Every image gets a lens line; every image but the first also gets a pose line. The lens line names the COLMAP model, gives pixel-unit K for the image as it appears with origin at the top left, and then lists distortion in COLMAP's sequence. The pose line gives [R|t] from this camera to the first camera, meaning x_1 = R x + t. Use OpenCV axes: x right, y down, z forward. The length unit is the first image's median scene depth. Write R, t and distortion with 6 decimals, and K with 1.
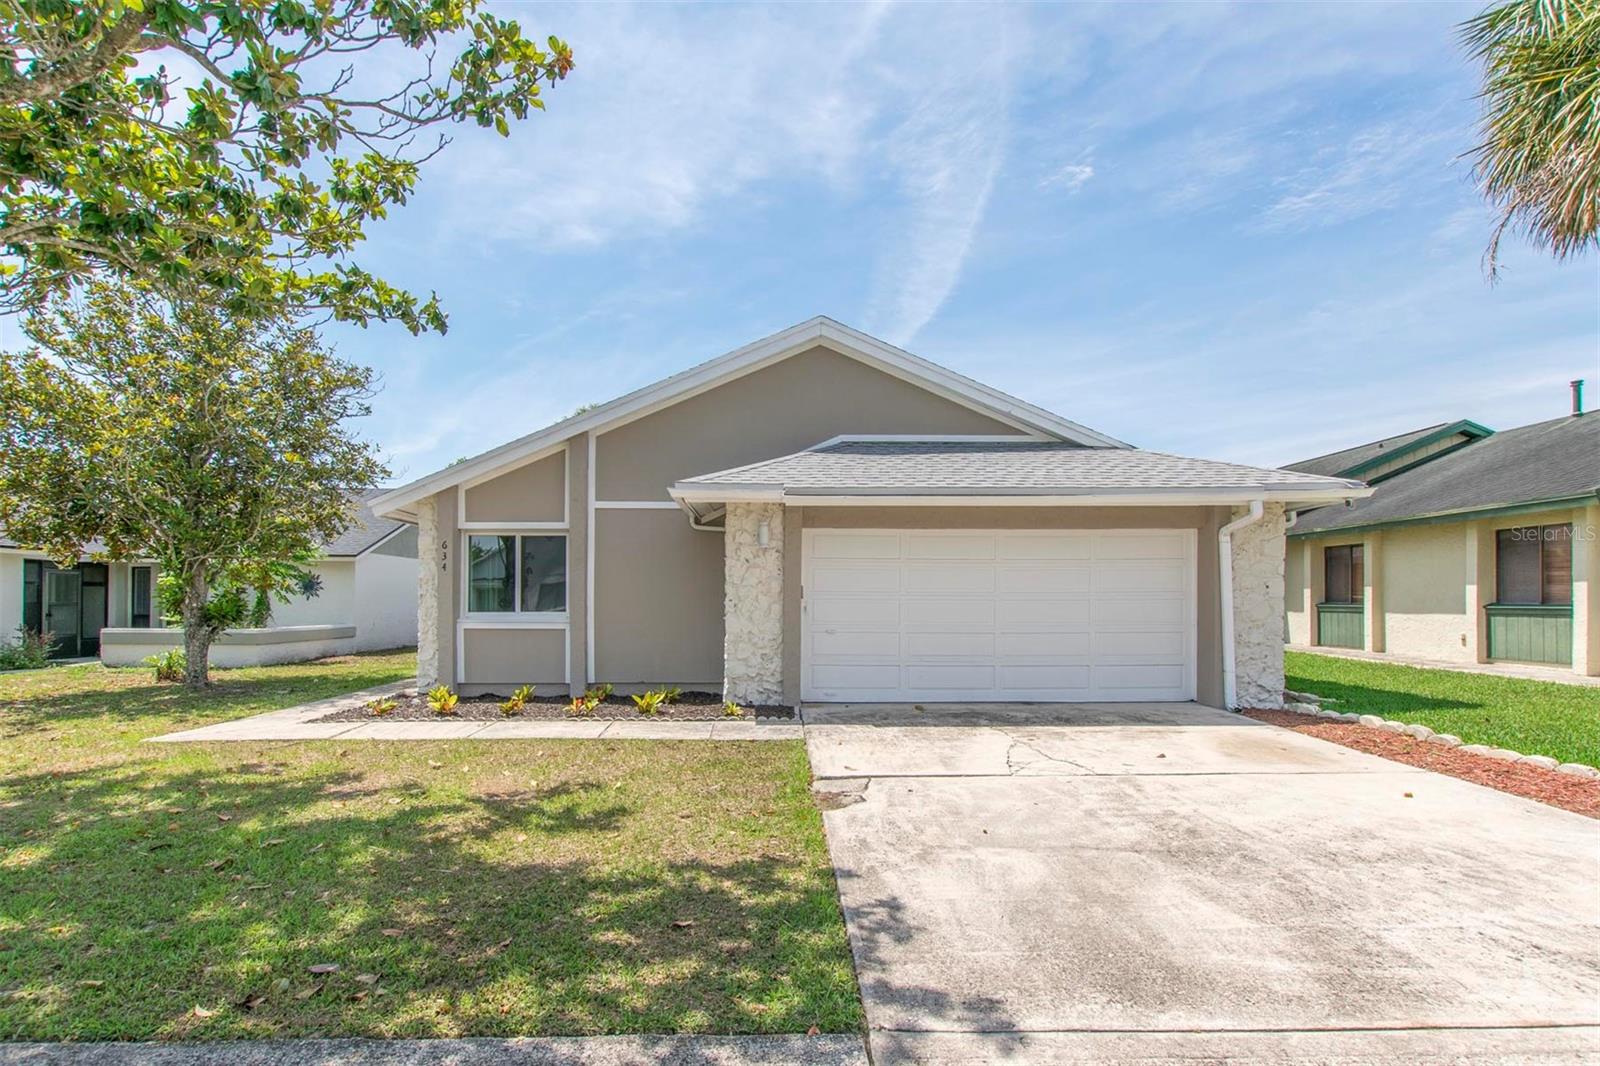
lens RADIAL K [[846.8, 0, 798.5], [0, 846.8, 591.2], [0, 0, 1]] dist [-0.002436, 0.000072]
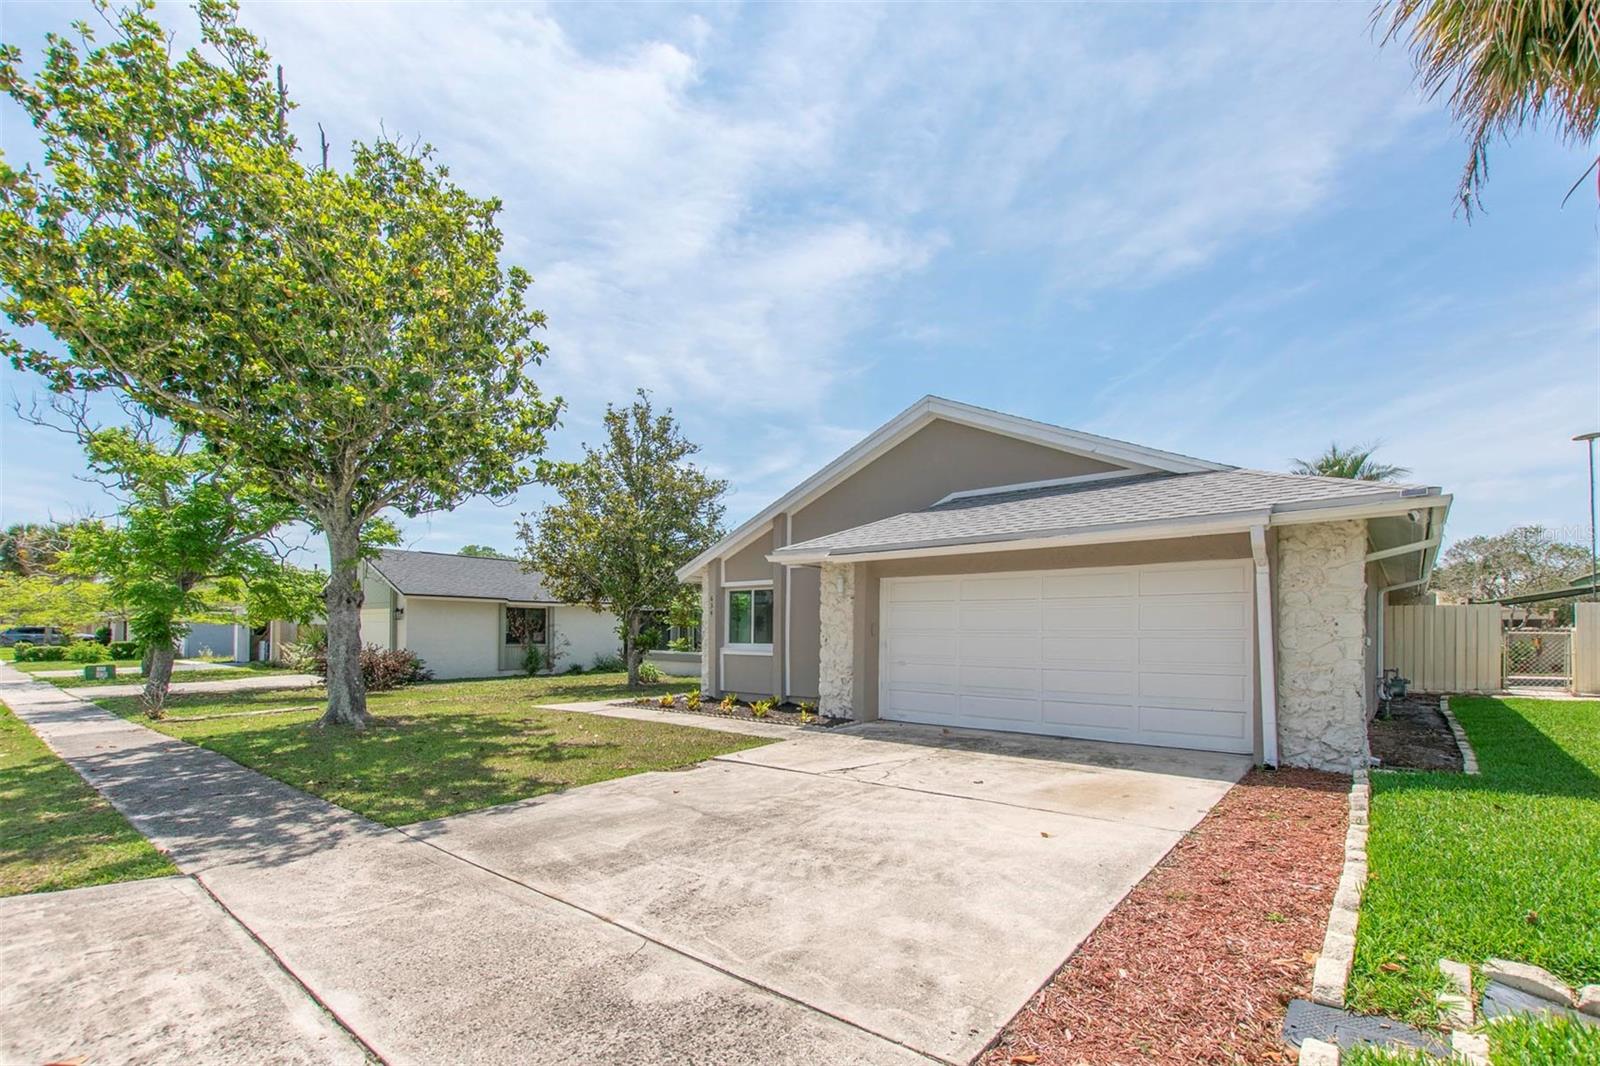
lens RADIAL K [[823.3, 0, 790.5], [0, 823.3, 624.8], [0, 0, 1]] dist [0.004129, 0.000550]
pose [[0.710394, -0.002938, -0.703798, 0.743581], [0.004169, 0.999991, 0.000034, -0.007020], [0.703791, -0.002958, 0.710401, 0.054005]]
